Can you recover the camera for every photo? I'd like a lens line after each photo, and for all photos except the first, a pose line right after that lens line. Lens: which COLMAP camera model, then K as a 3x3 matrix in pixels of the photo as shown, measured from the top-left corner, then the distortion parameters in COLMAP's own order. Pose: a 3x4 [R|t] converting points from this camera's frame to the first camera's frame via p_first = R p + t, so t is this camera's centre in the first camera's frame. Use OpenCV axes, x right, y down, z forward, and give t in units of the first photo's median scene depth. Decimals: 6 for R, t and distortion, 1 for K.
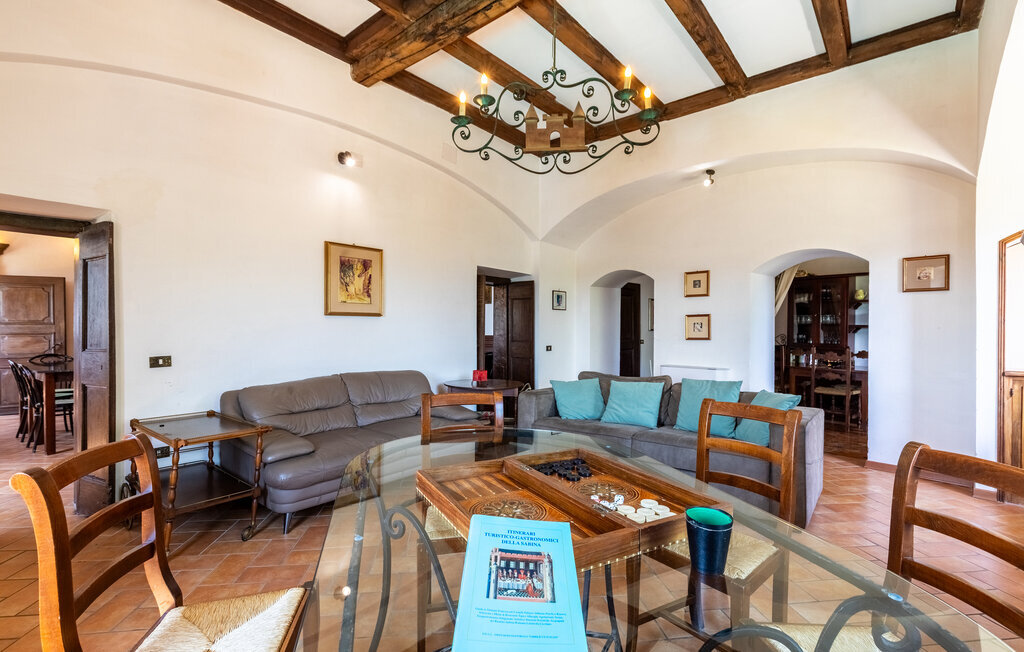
lens RADIAL K [[462.4, 0, 513.8], [0, 462.4, 329.4], [0, 0, 1]] dist [0.004562, -0.000507]
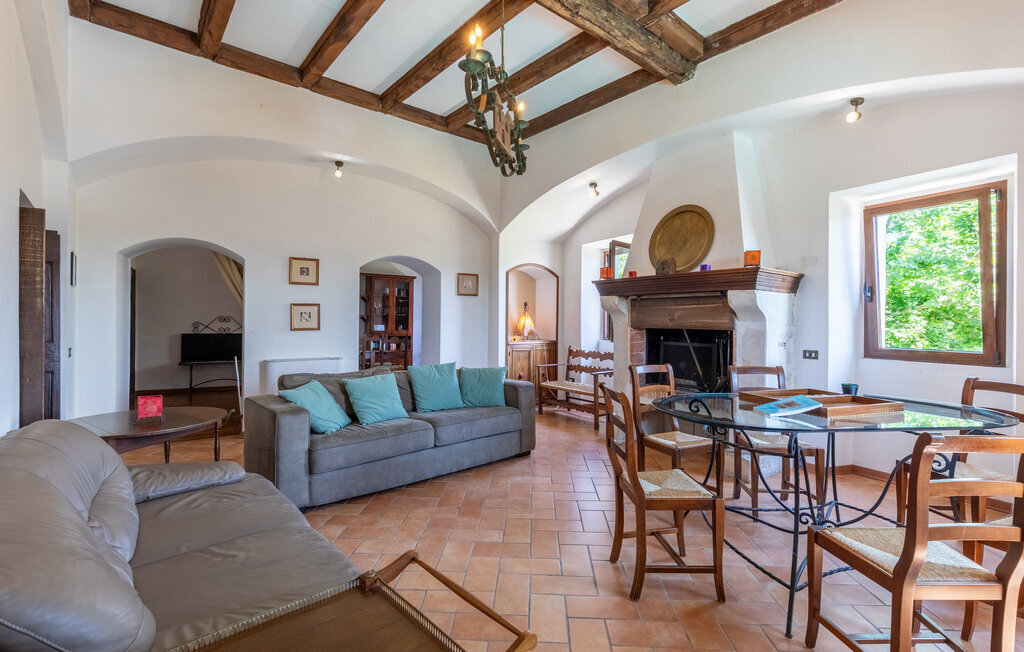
lens RADIAL K [[462.4, 0, 513.4], [0, 462.4, 320.4], [0, 0, 1]] dist [0.004562, -0.000507]
pose [[0.155063, -0.010723, 0.987846, -0.503487], [-0.004677, 0.999922, 0.011589, -0.011351], [-0.987894, -0.006417, 0.155000, 0.453585]]
